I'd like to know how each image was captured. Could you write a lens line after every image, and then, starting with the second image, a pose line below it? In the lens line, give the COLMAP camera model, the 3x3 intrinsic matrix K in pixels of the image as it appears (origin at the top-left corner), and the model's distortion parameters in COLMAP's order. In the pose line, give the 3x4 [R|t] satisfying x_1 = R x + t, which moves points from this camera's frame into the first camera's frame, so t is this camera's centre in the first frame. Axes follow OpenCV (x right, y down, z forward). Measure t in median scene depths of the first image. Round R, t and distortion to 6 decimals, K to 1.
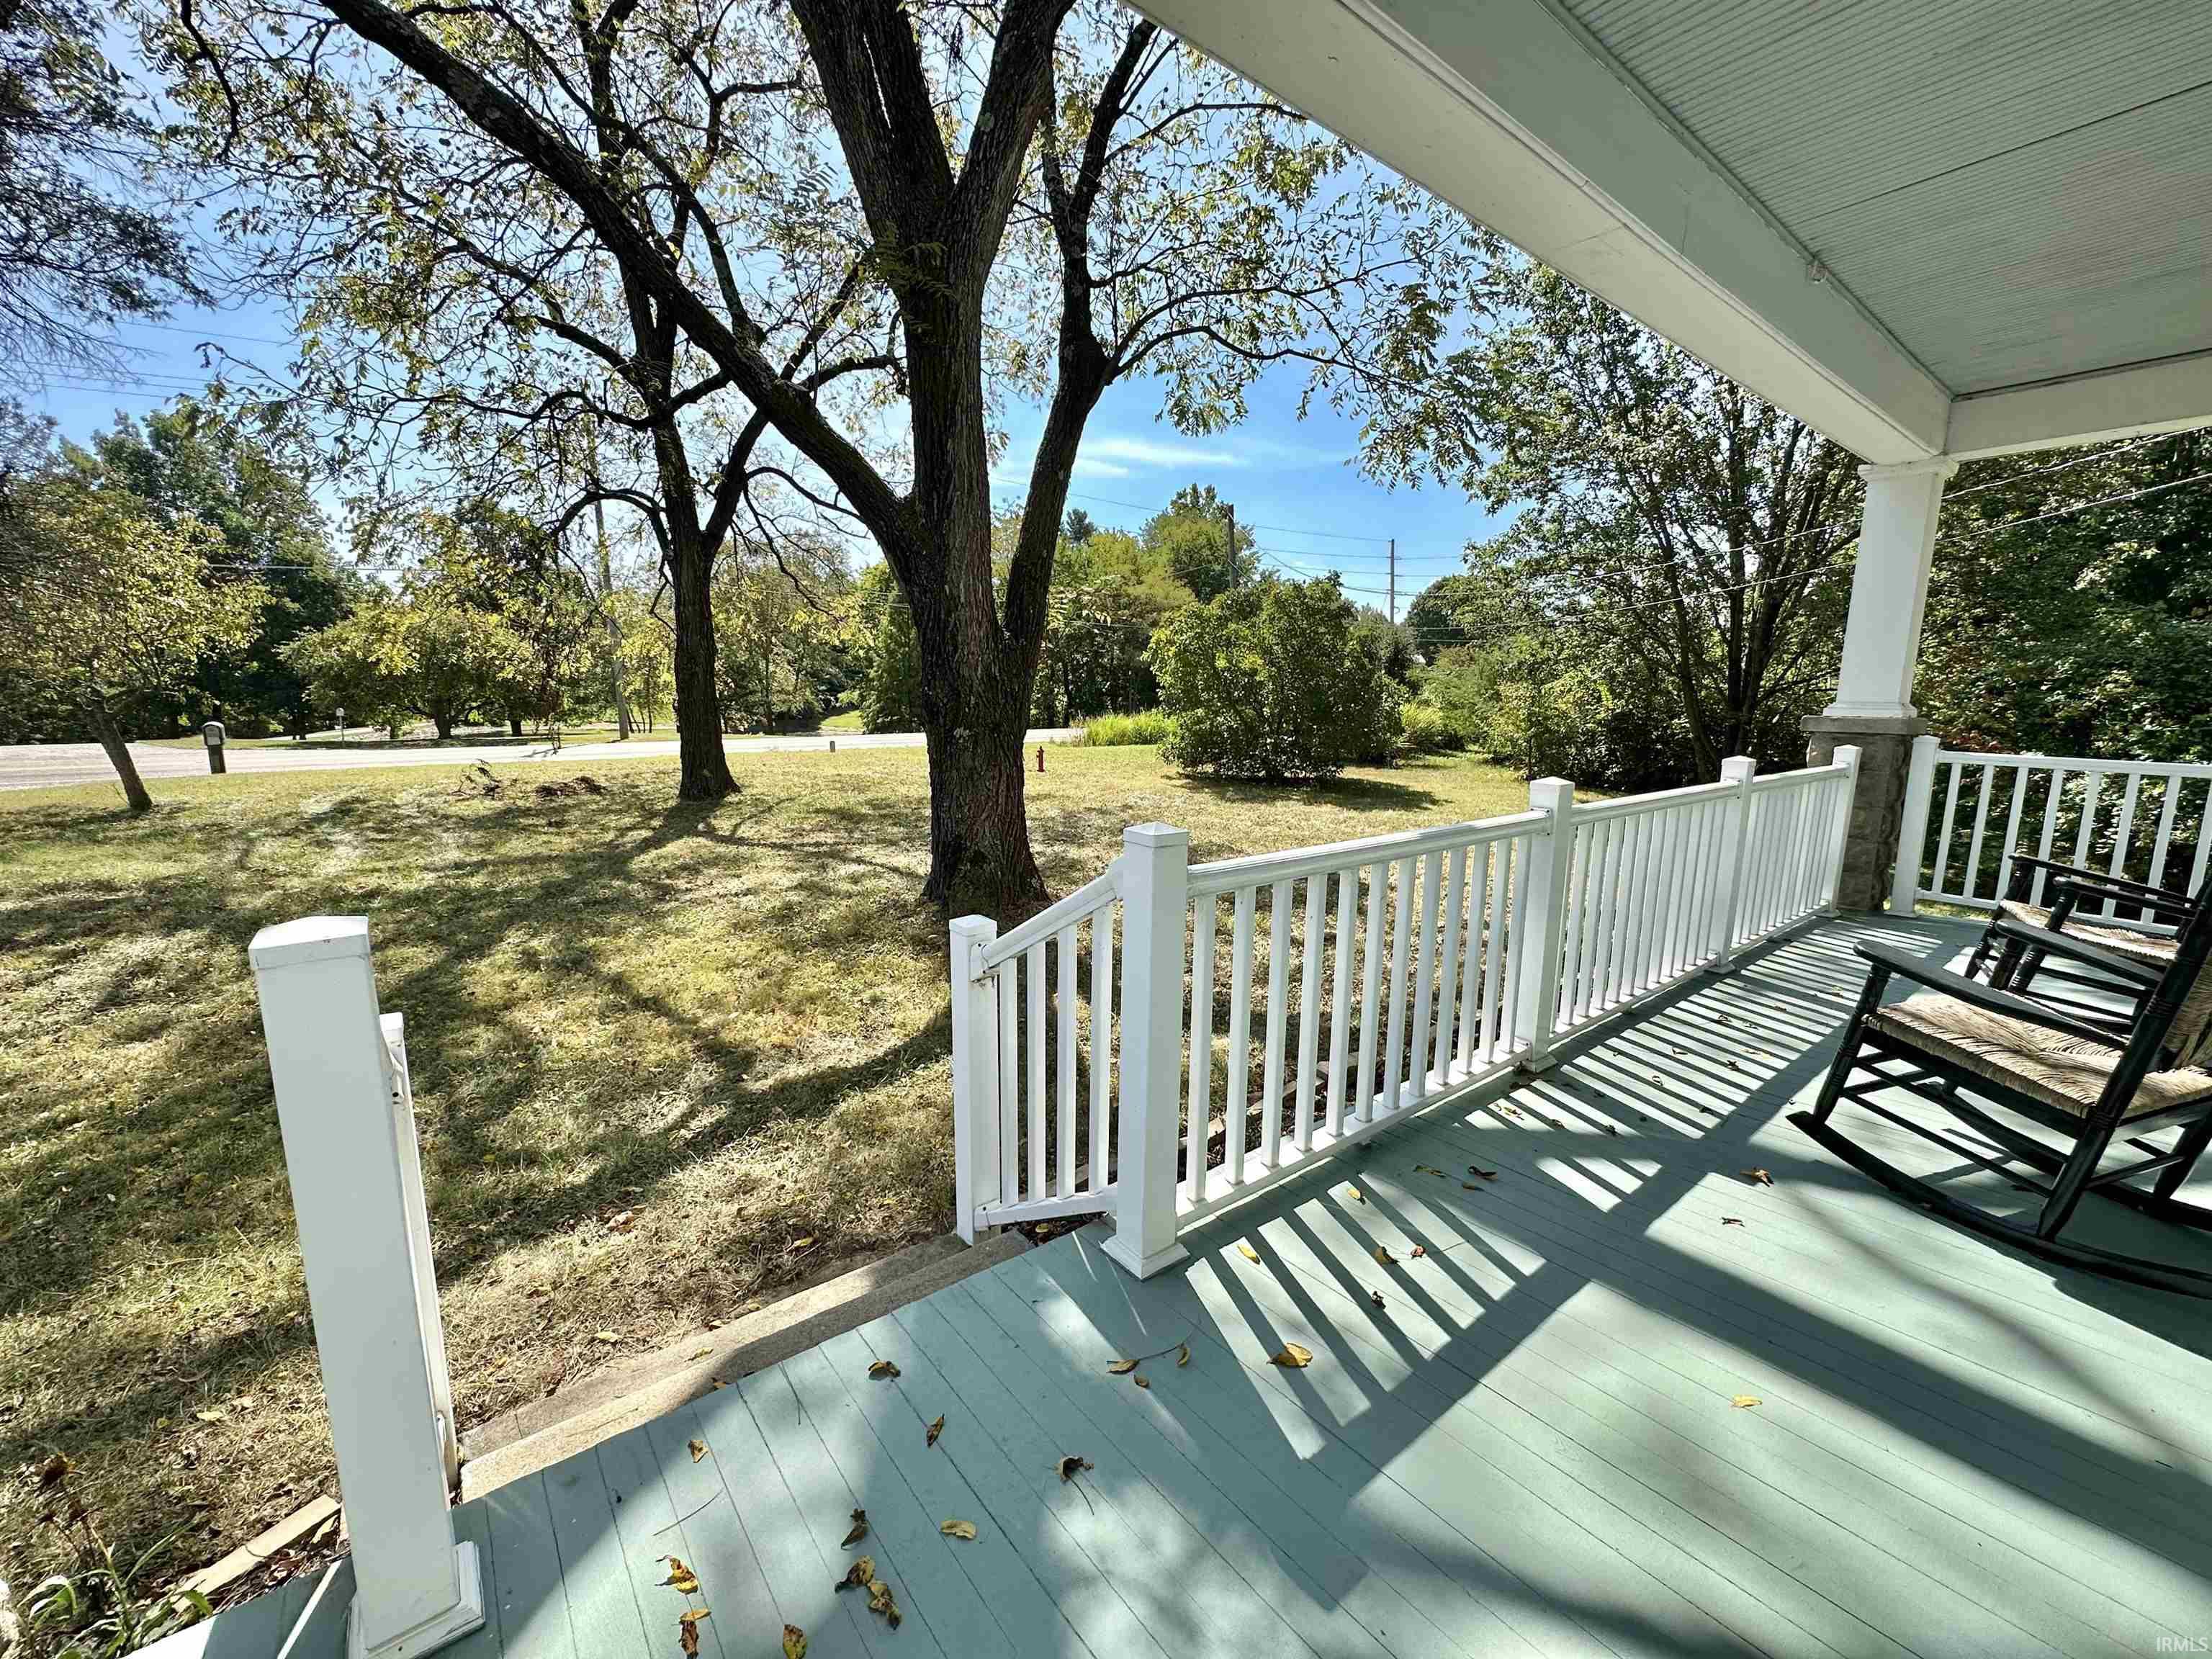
lens RADIAL K [[892.4, 0, 1119.8], [0, 892.4, 826.6], [0, 0, 1]] dist [-0.001557, 0.000240]
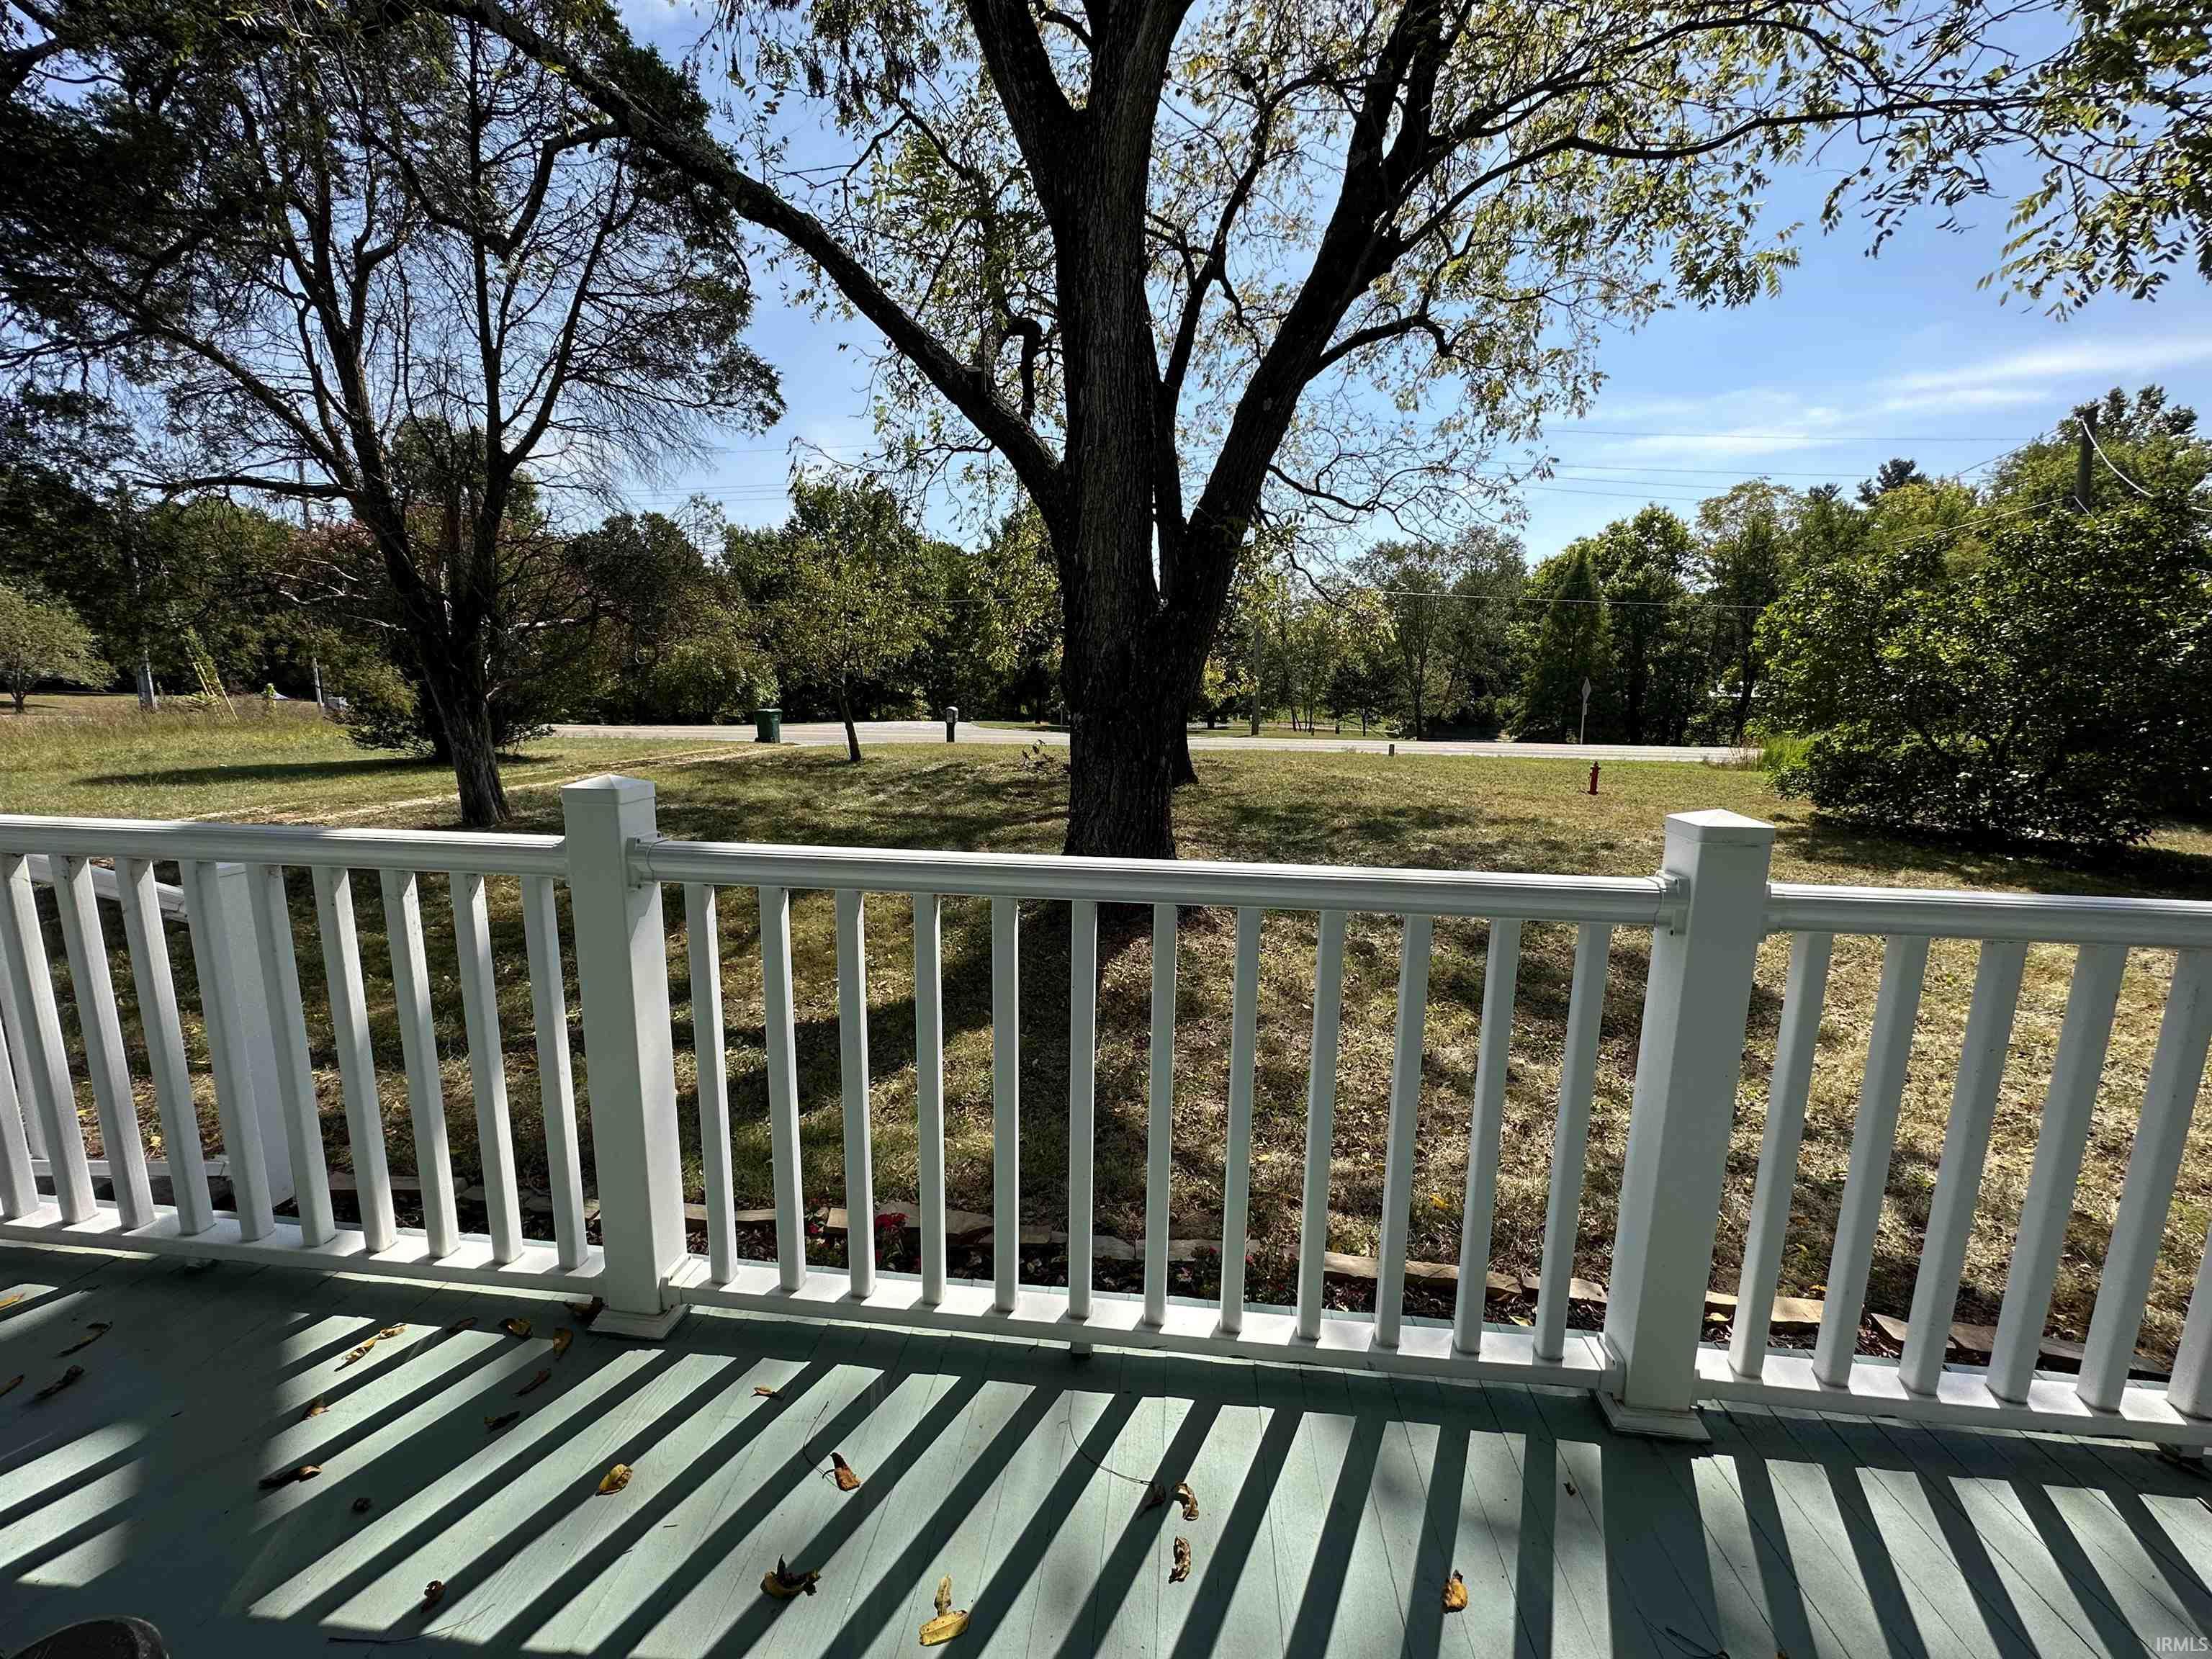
lens RADIAL K [[892.4, 0, 1119.8], [0, 892.4, 826.6], [0, 0, 1]] dist [-0.001557, 0.000240]
pose [[0.708204, 0.115205, -0.696545, 1.174879], [-0.121795, 0.991741, 0.040196, -0.091778], [0.695423, 0.056369, 0.716386, 0.944665]]
